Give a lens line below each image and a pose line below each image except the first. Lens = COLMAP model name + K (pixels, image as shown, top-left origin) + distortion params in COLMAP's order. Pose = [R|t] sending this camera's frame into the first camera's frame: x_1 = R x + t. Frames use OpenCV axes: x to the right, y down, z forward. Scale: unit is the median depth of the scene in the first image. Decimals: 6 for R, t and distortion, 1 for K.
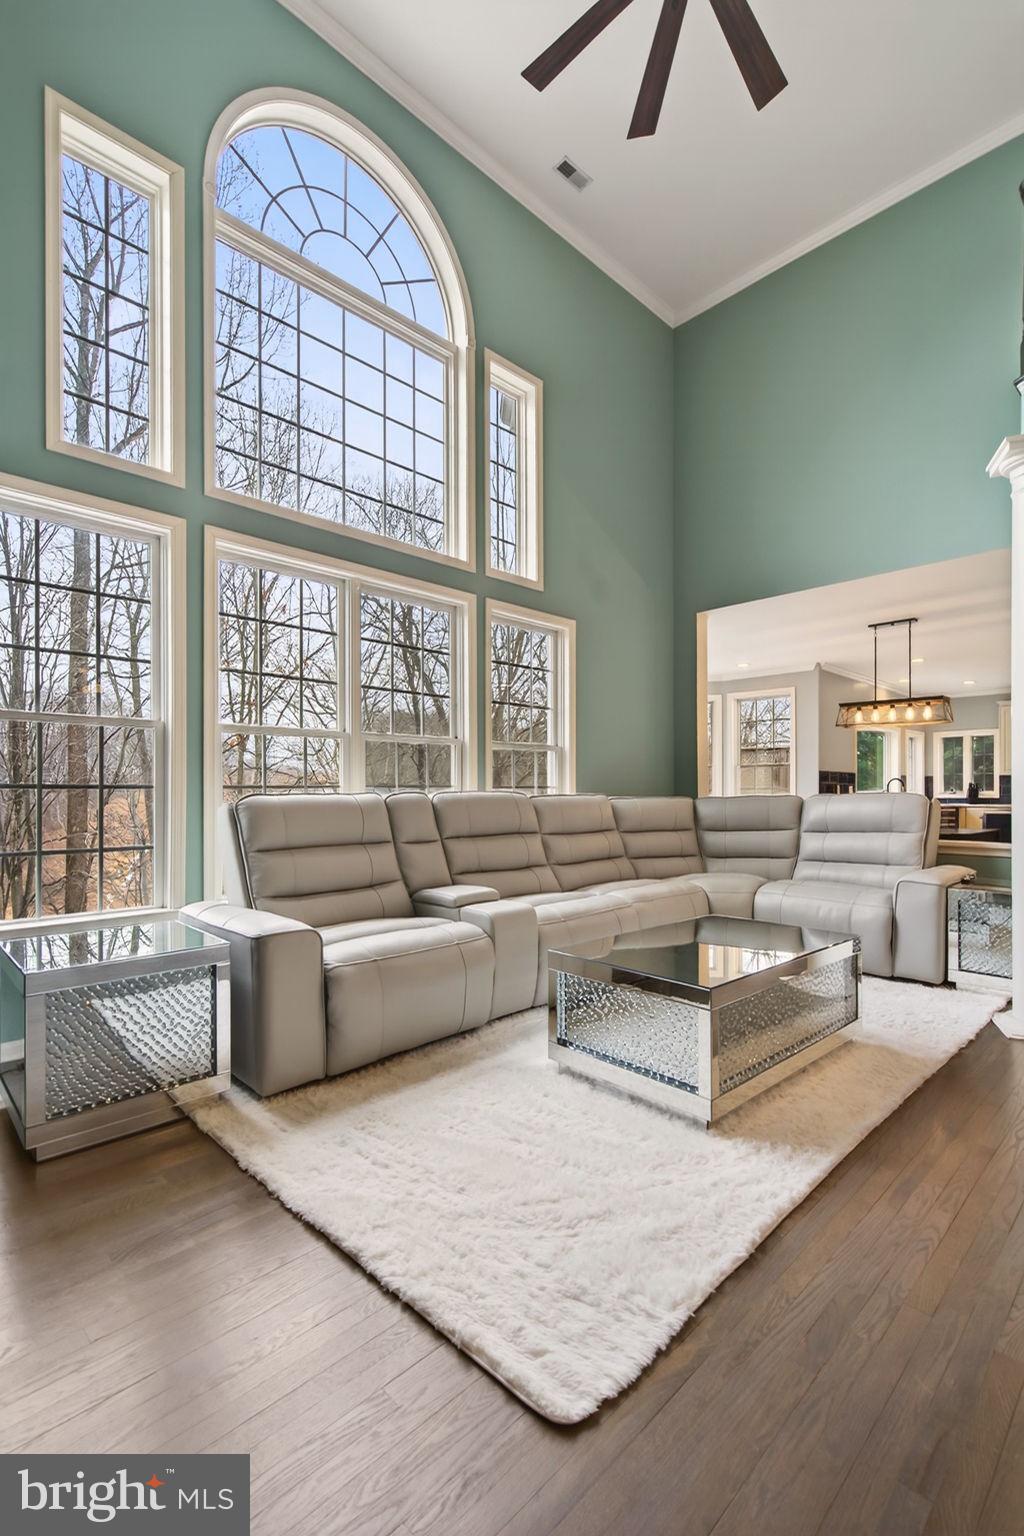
lens RADIAL K [[697.8, 0, 513.1], [0, 697.8, 780.0], [0, 0, 1]] dist [-0.000882, -0.000492]
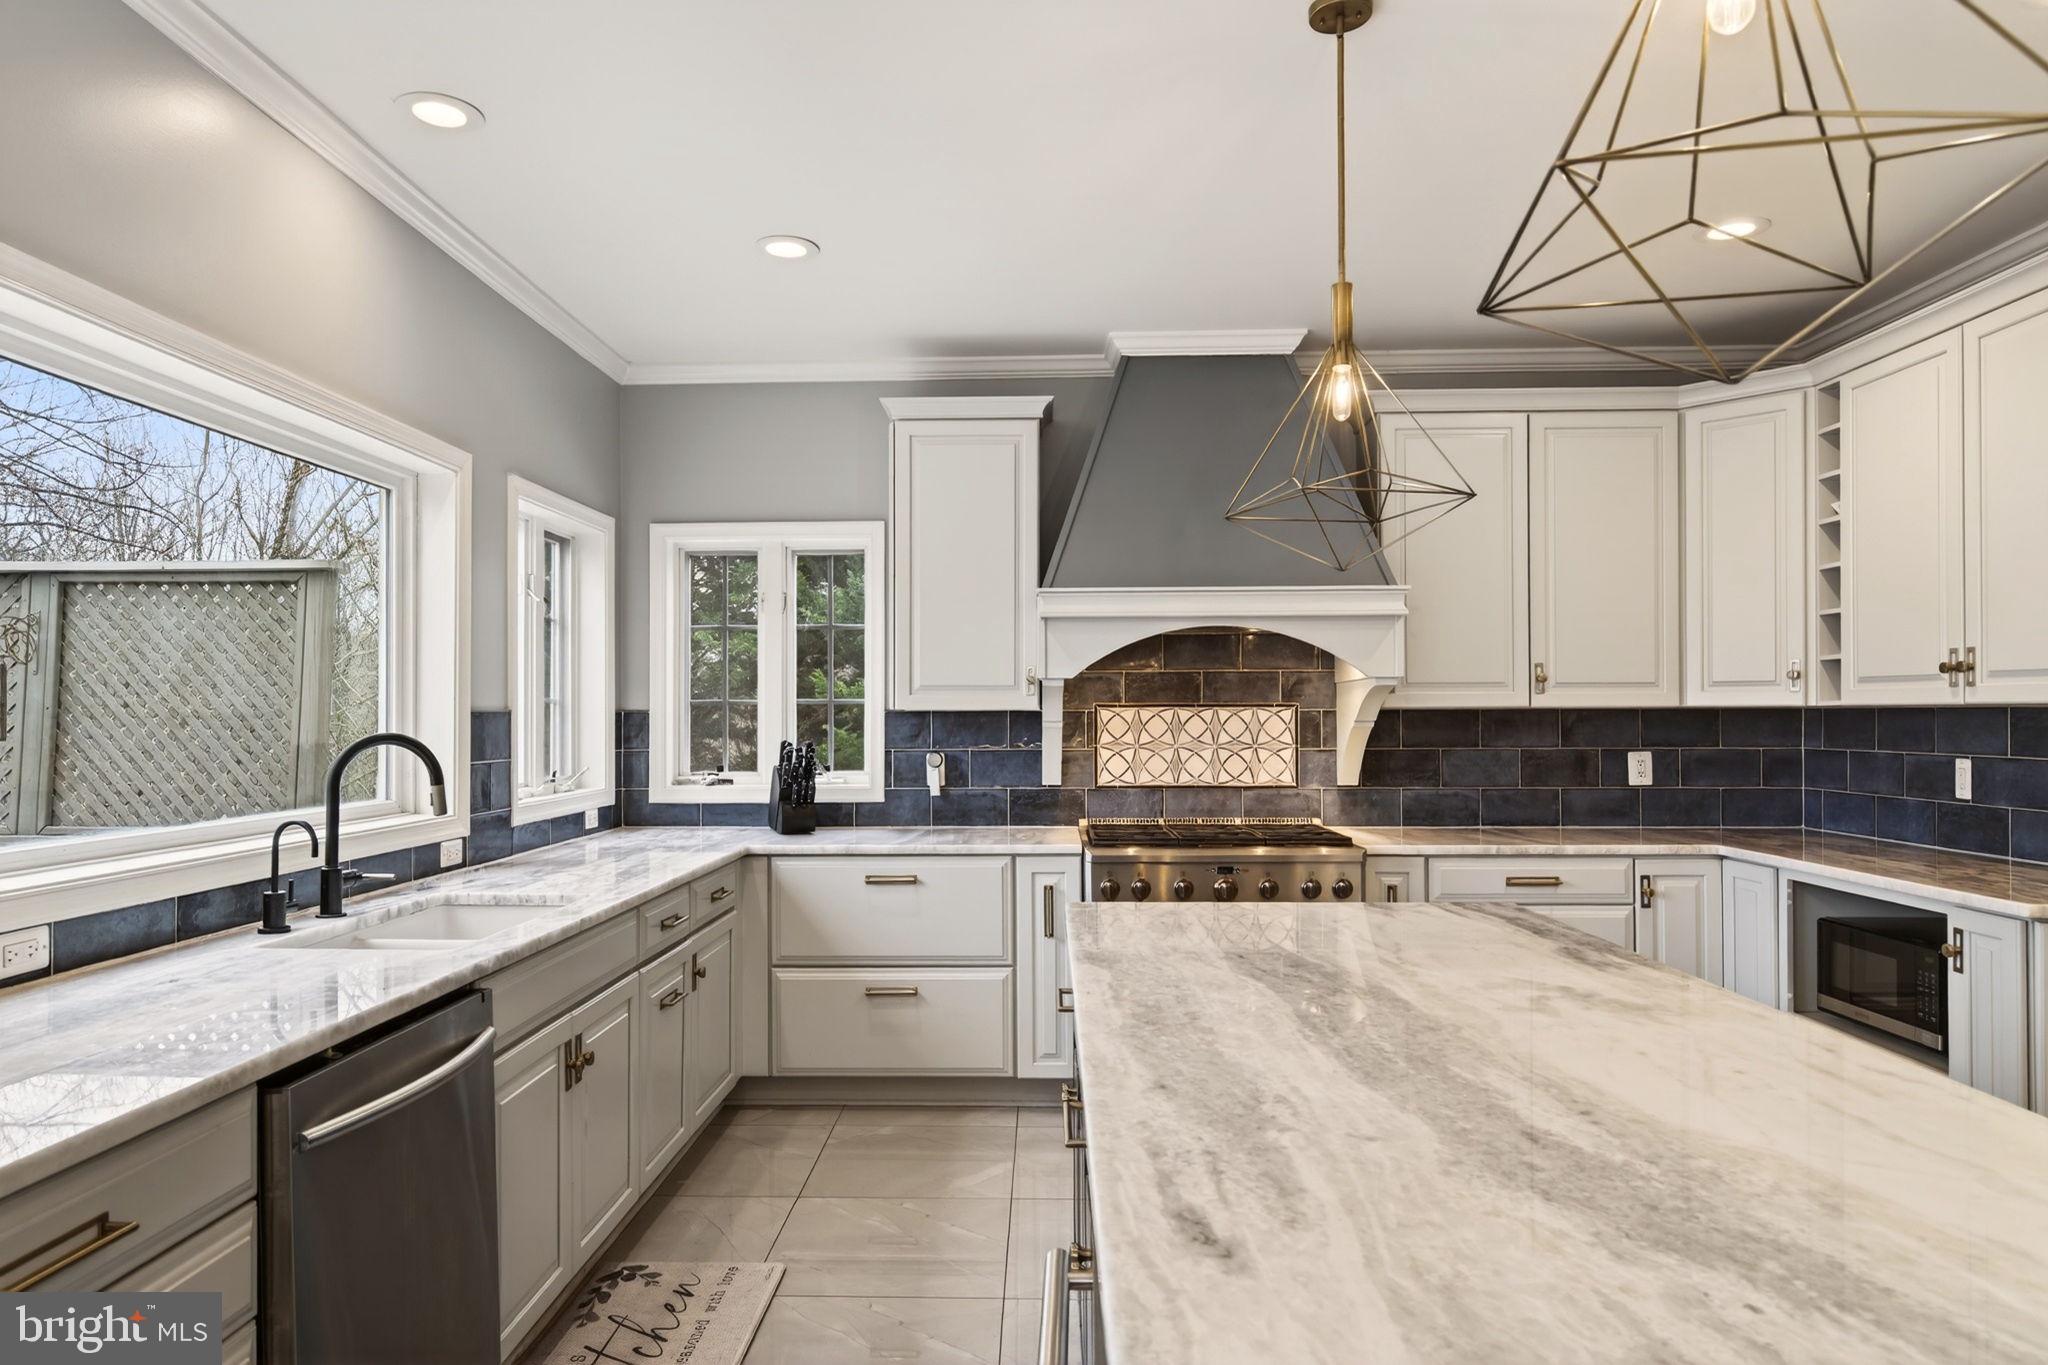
lens RADIAL K [[1258.5, 0, 1006.1], [0, 1258.5, 707.2], [0, 0, 1]] dist [0.004656, -0.000635]
pose [[0.716698, 0.002608, 0.697379, 1.306029], [-0.008102, 0.999957, 0.004587, -0.031025], [-0.697337, -0.008938, 0.716688, 2.035253]]
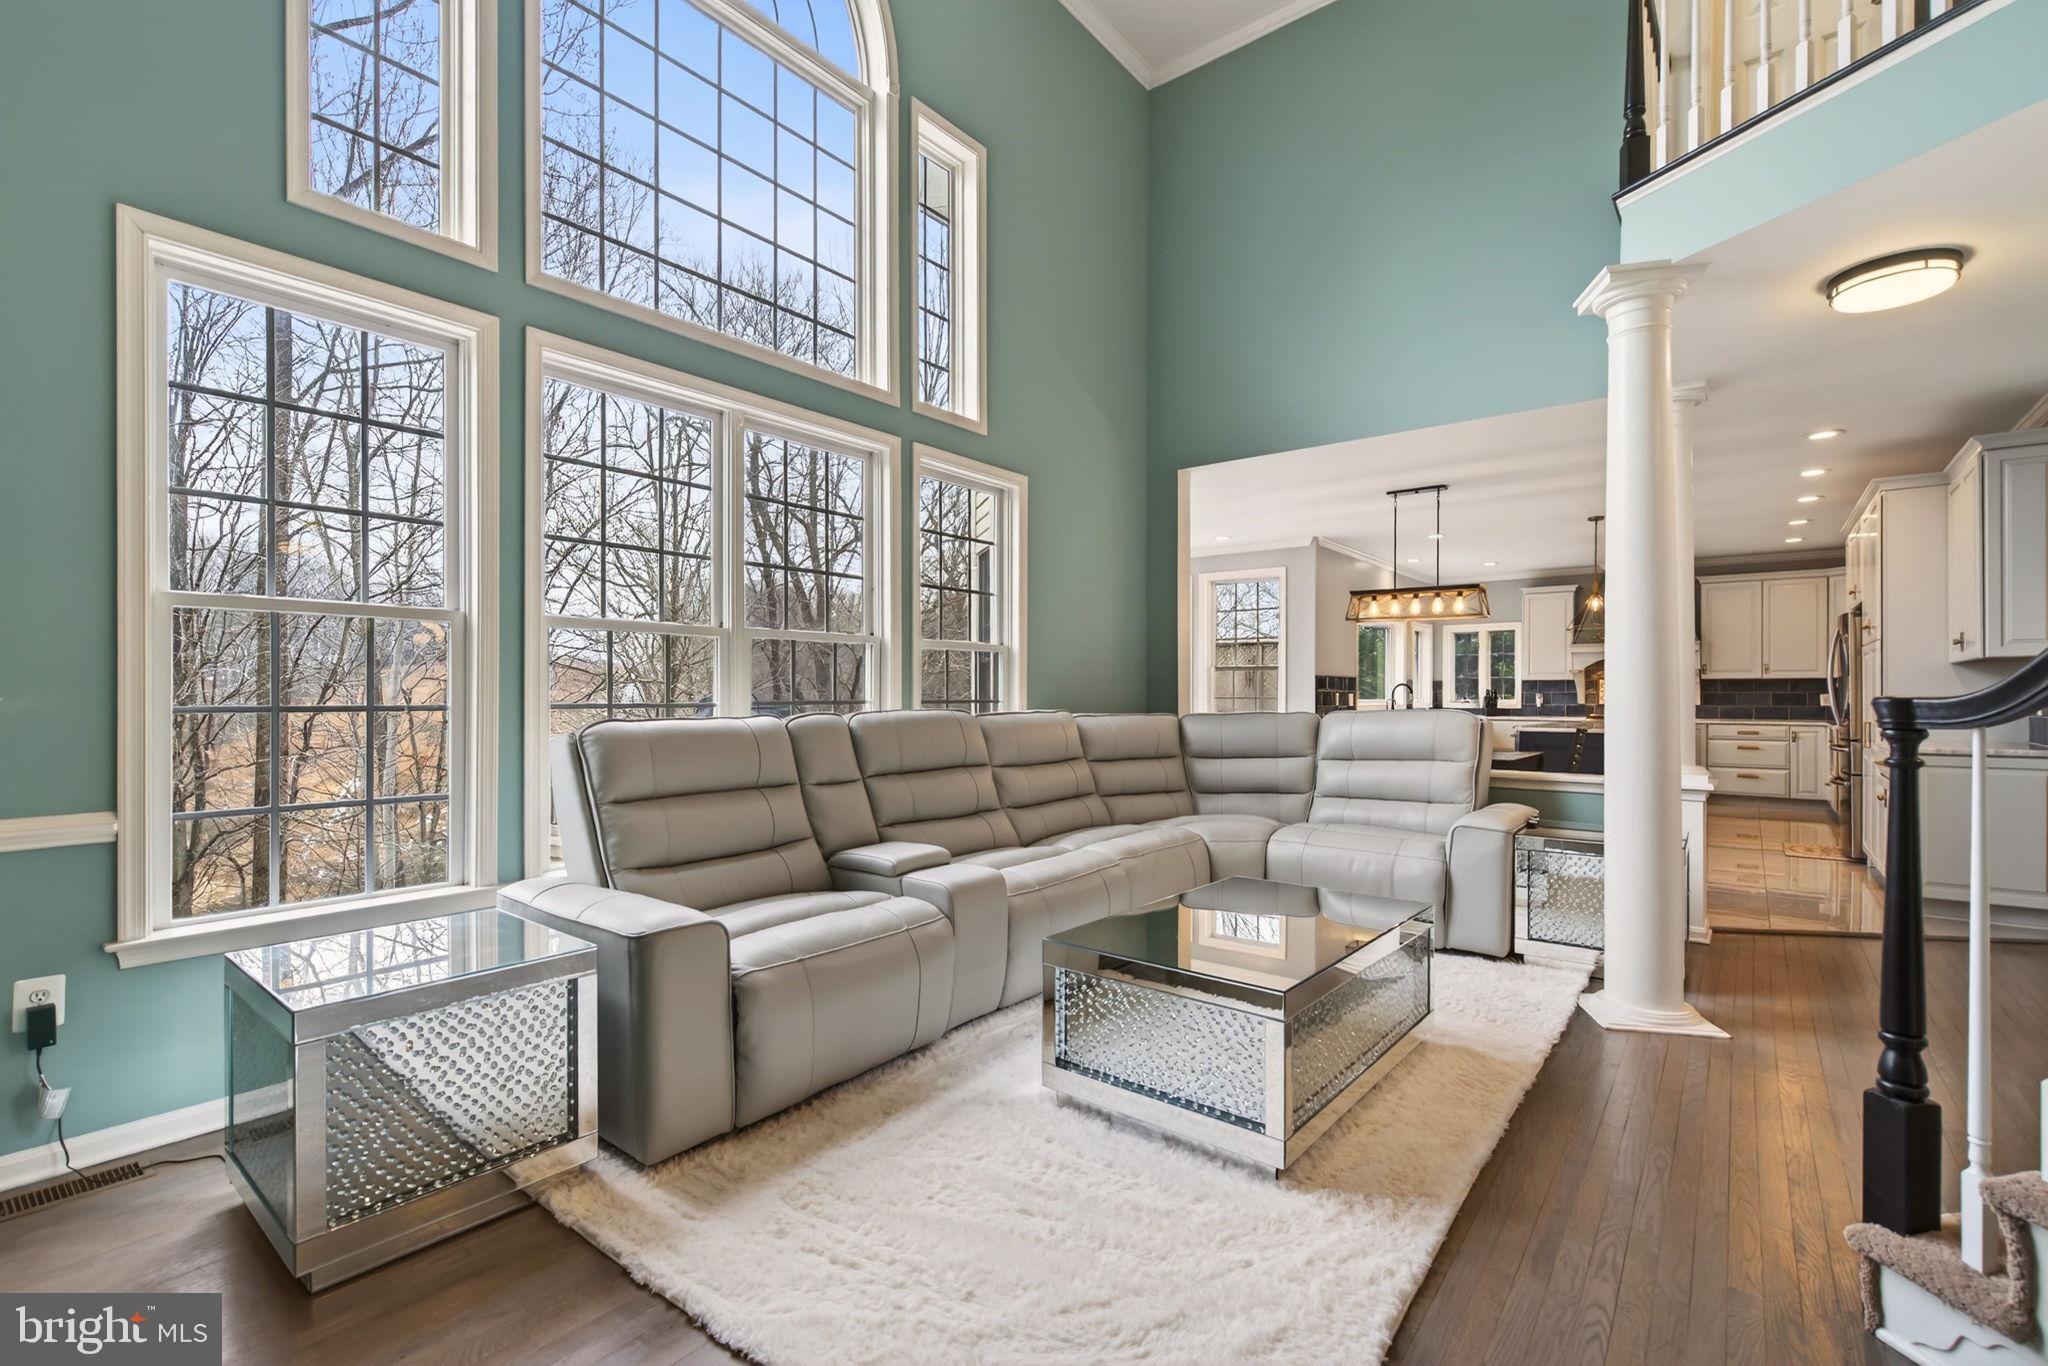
lens RADIAL K [[923.3, 0, 997.8], [0, 923.3, 687.5], [0, 0, 1]] dist [-0.003703, -0.000636]
pose [[0.993062, 0.003026, 0.117549, -0.089163], [-0.004386, 0.999926, 0.011317, -0.023184], [-0.117506, -0.011754, 0.993003, 0.041744]]
